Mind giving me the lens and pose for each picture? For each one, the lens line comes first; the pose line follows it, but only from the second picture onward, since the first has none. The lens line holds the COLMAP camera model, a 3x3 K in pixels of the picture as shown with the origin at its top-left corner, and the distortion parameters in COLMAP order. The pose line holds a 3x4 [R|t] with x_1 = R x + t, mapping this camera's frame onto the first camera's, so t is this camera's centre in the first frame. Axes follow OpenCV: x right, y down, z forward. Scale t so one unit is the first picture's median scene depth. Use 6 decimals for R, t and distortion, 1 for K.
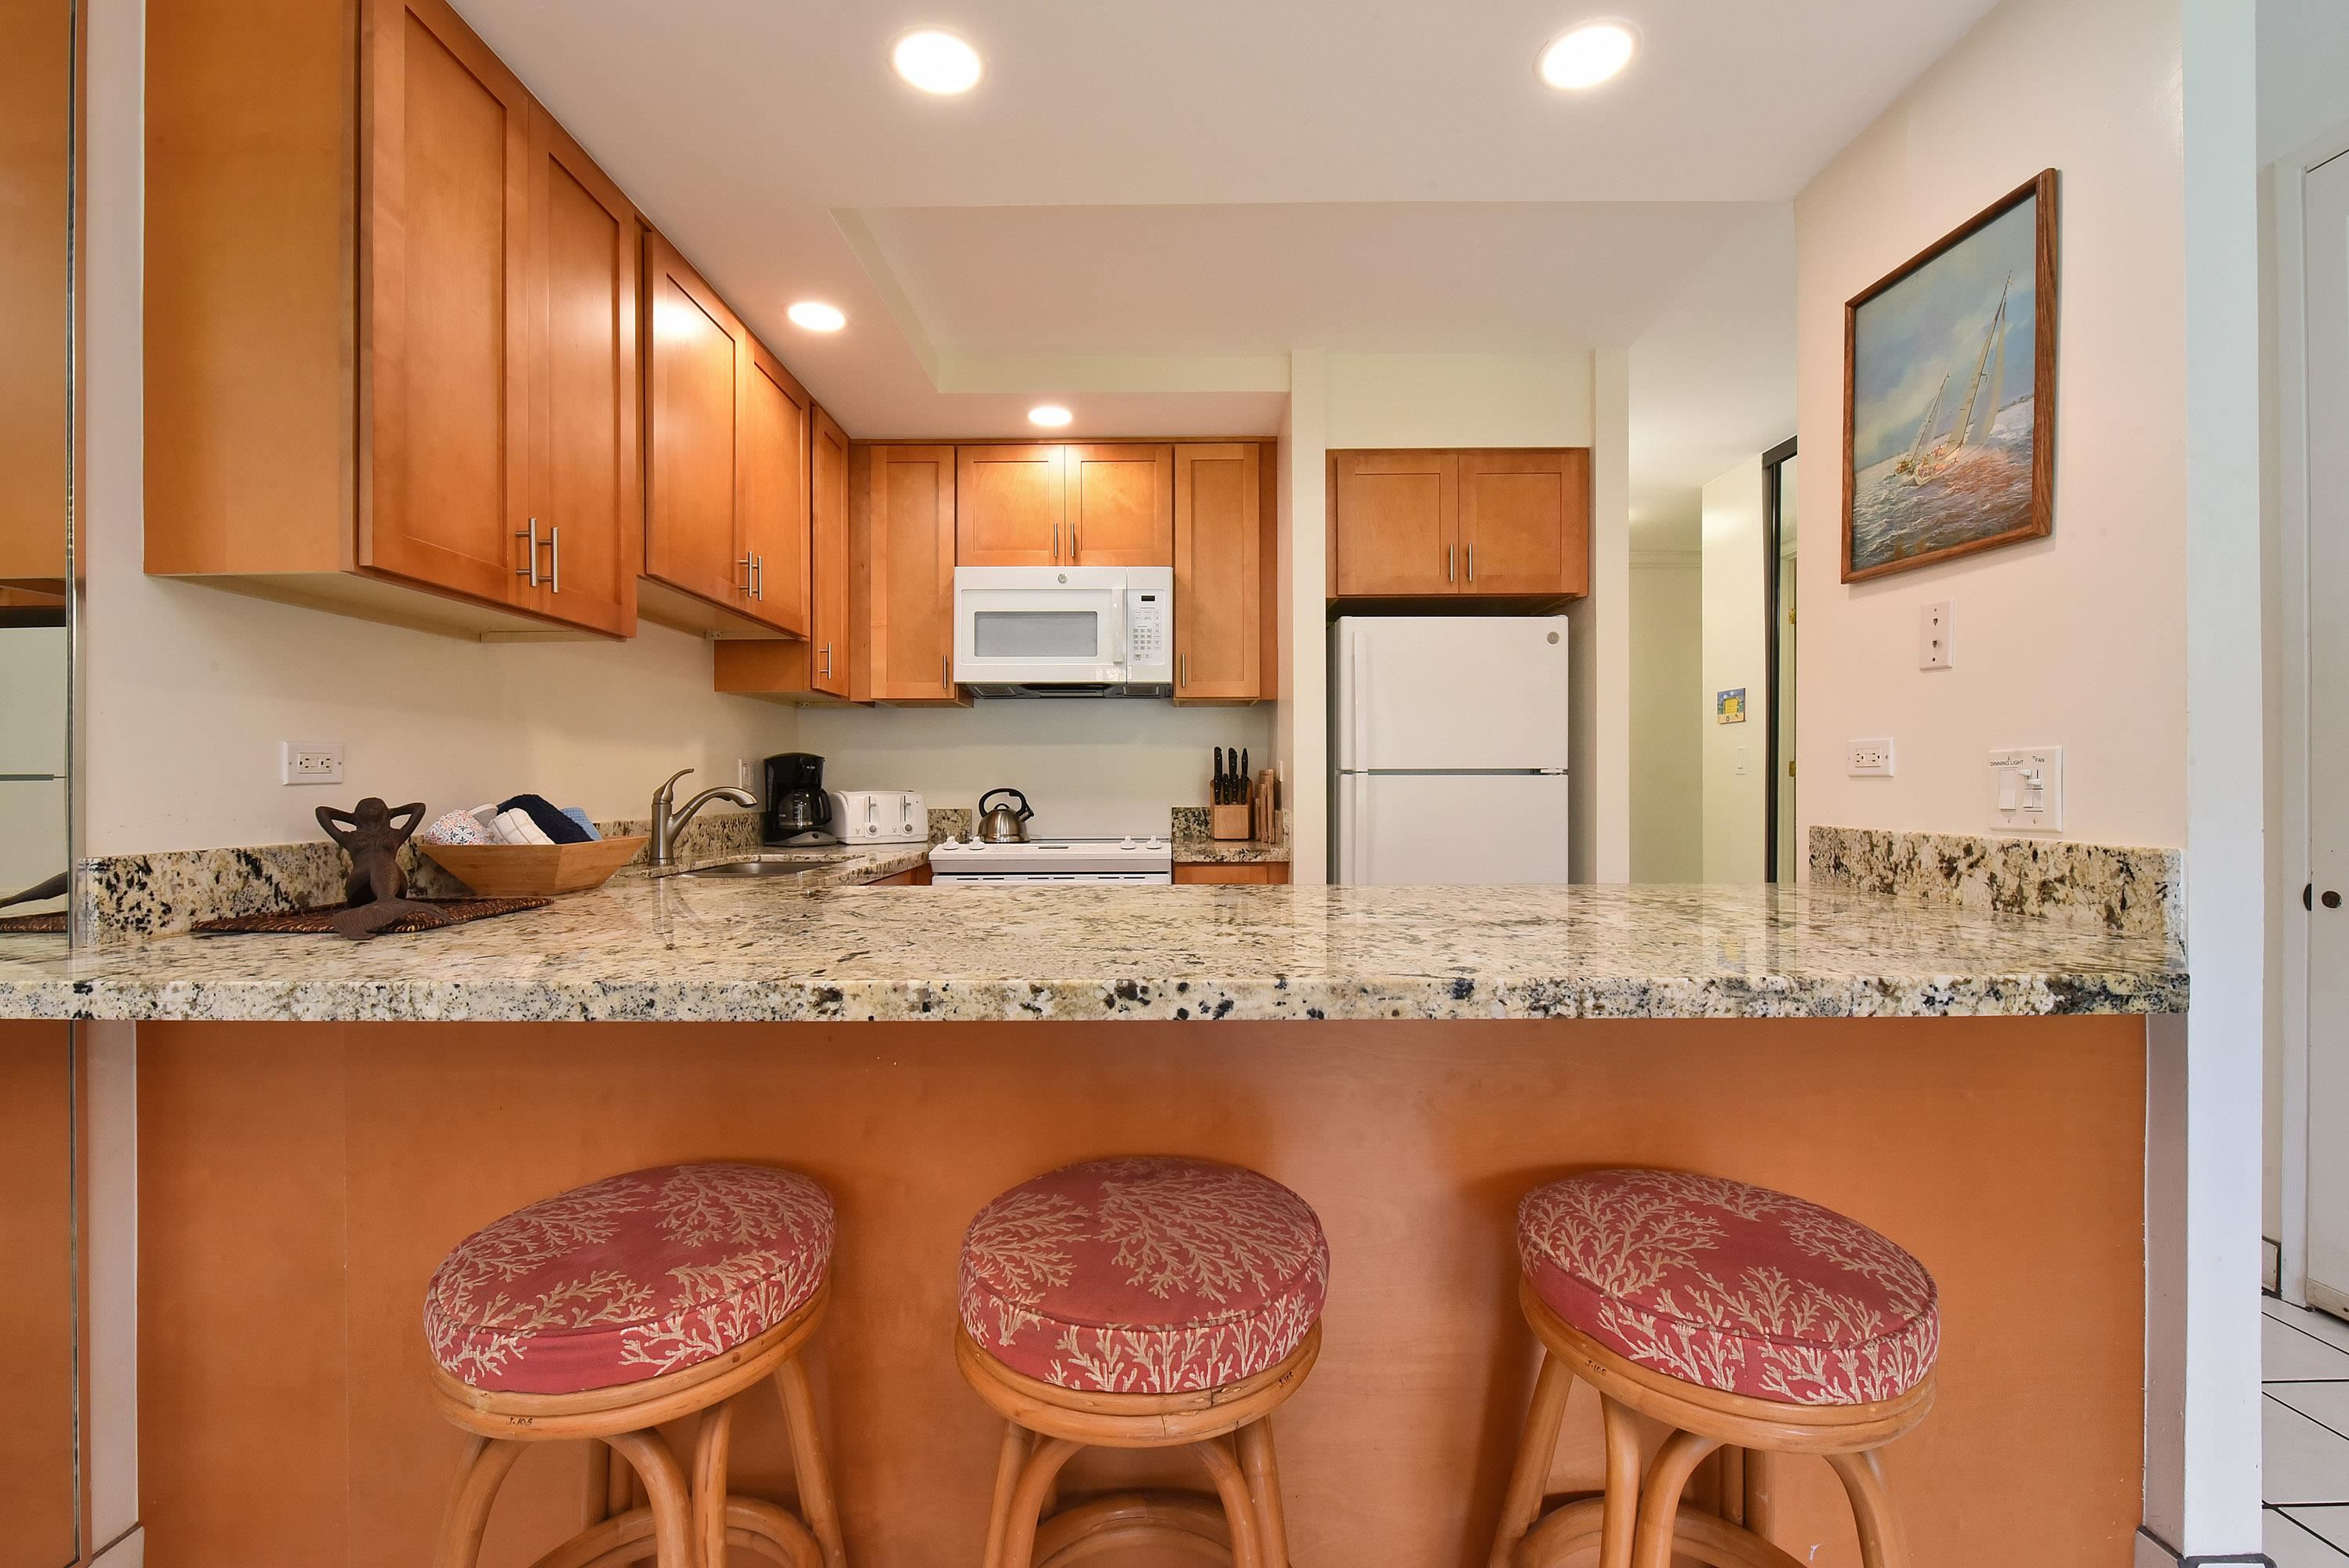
lens RADIAL K [[981.5, 0, 1203.9], [0, 981.5, 783.6], [0, 0, 1]] dist [-0.011141, -0.001845]
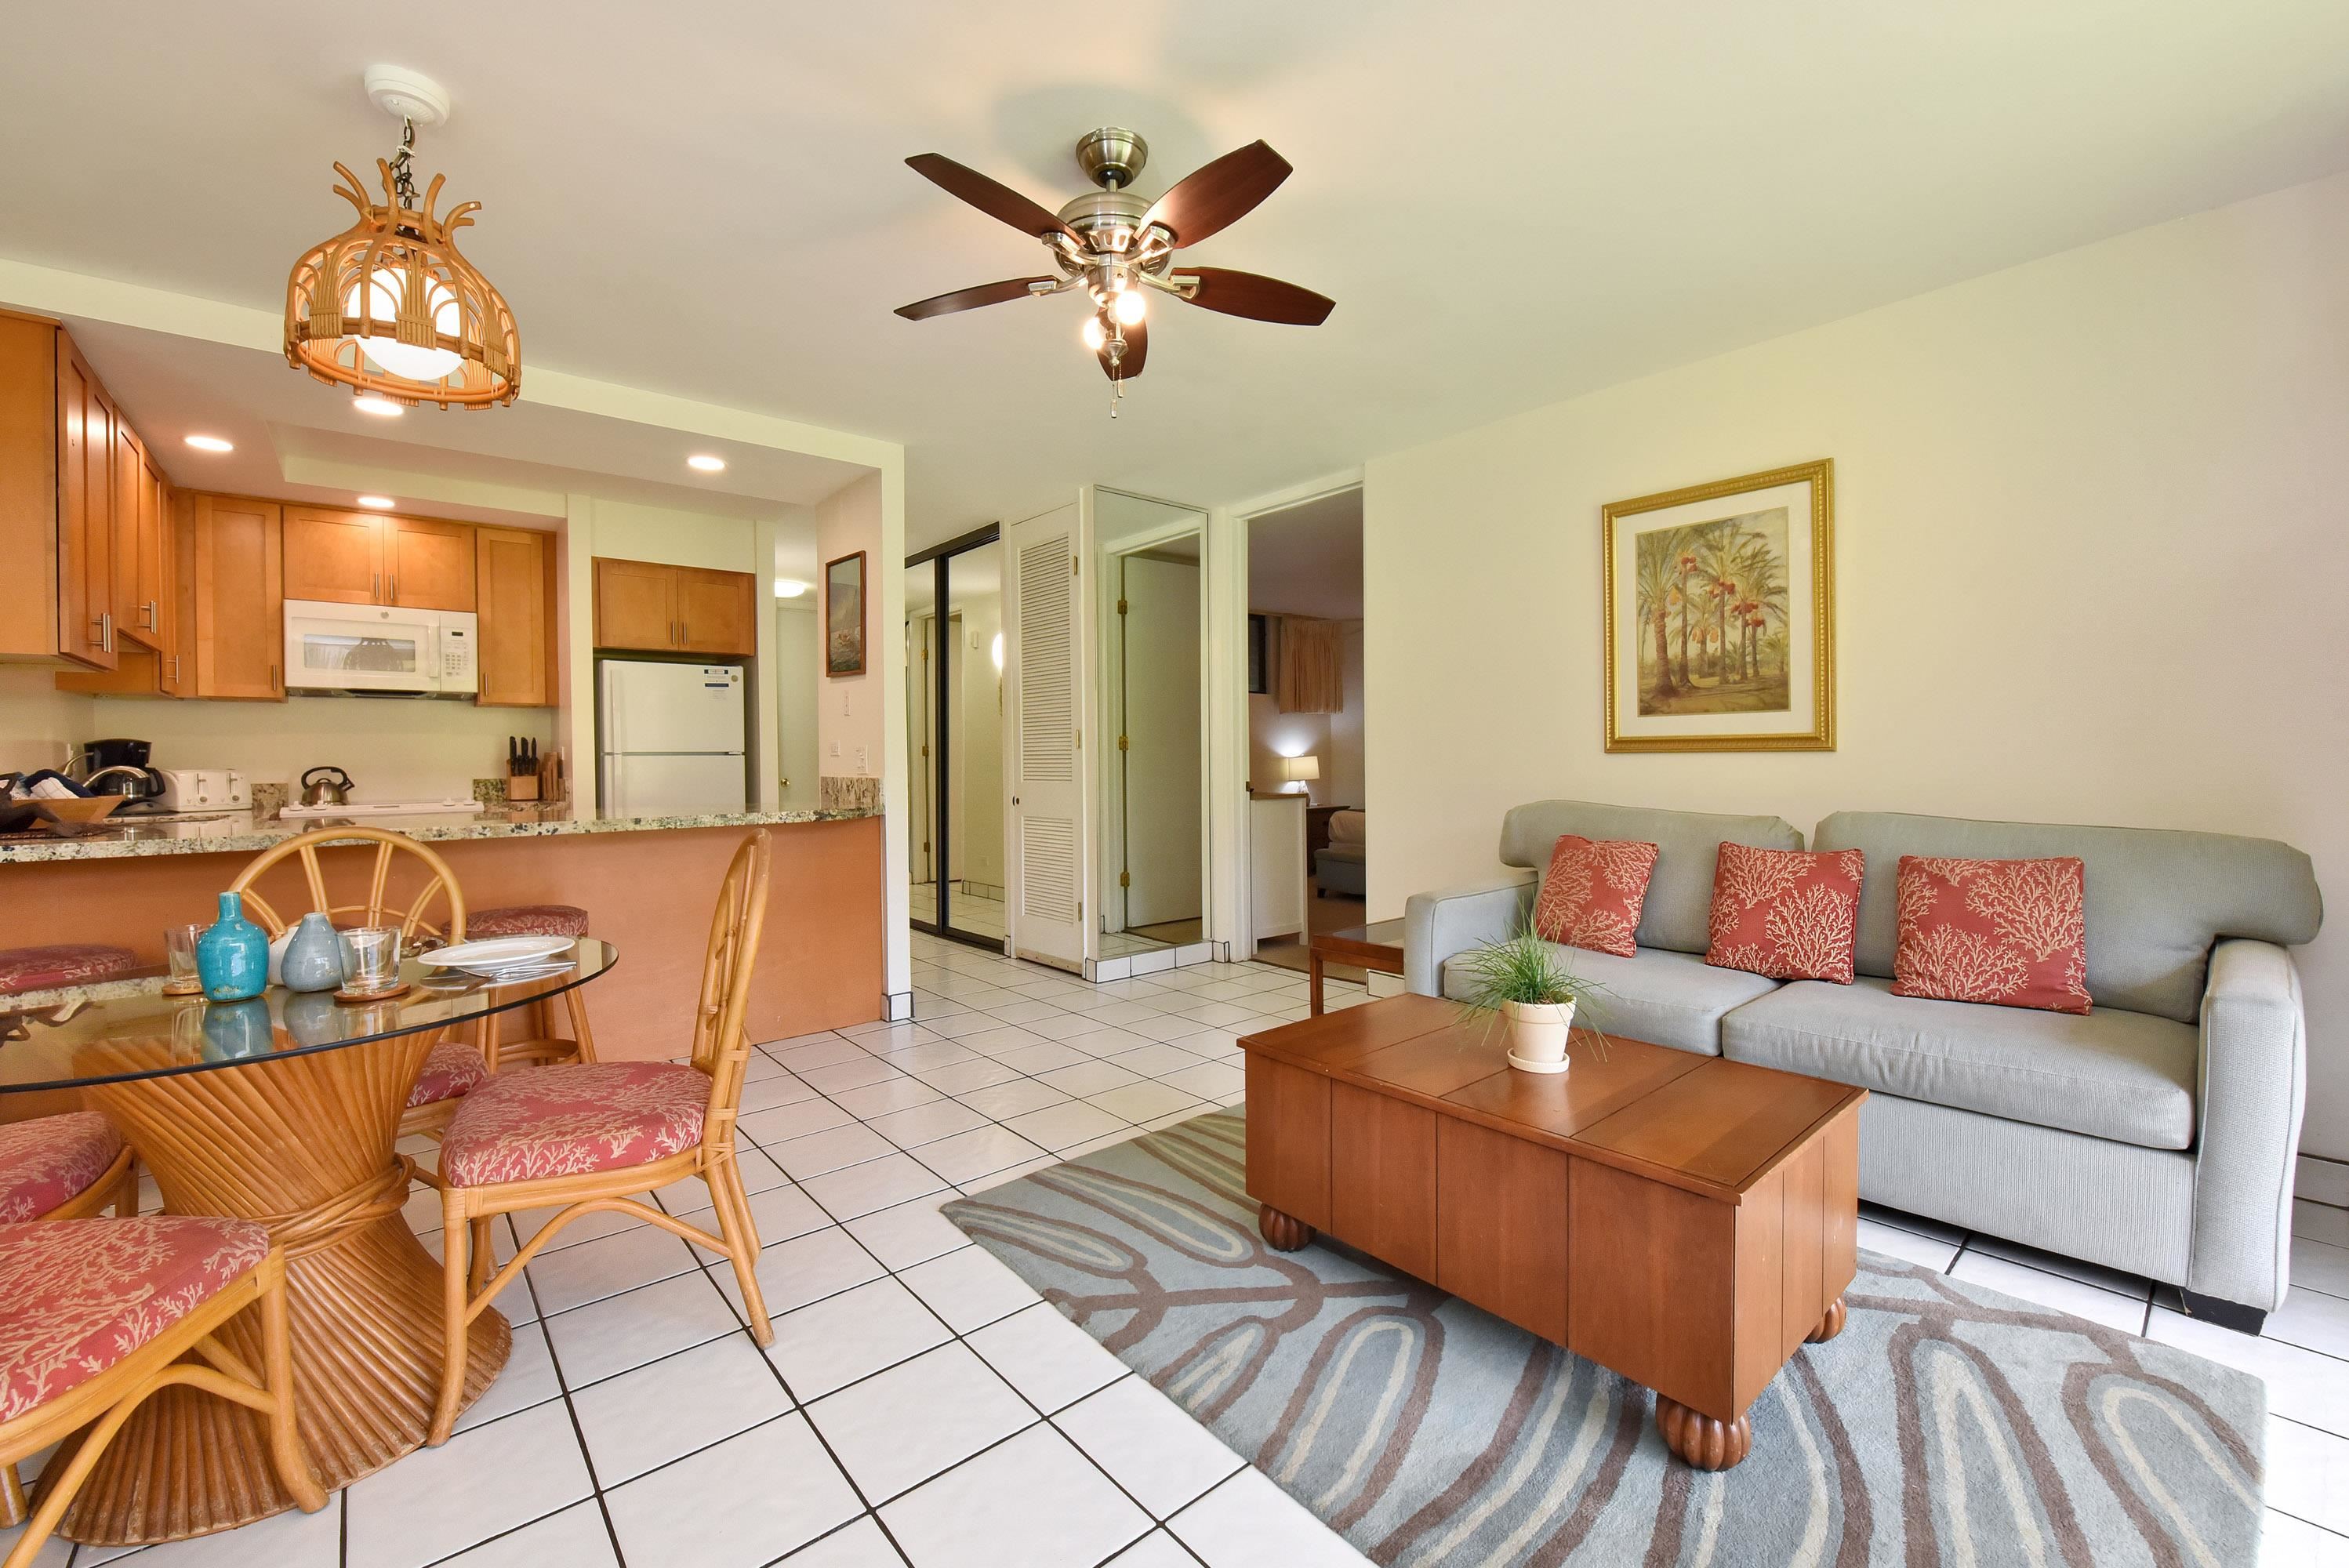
lens RADIAL K [[970.5, 0, 1194.7], [0, 970.5, 798.9], [0, 0, 1]] dist [-0.016644, 0.001127]
pose [[0.790929, -0.028749, 0.611232, -0.080063], [0.006353, 0.999228, 0.038778, 0.008441], [-0.611875, -0.026787, 0.790501, -0.923856]]
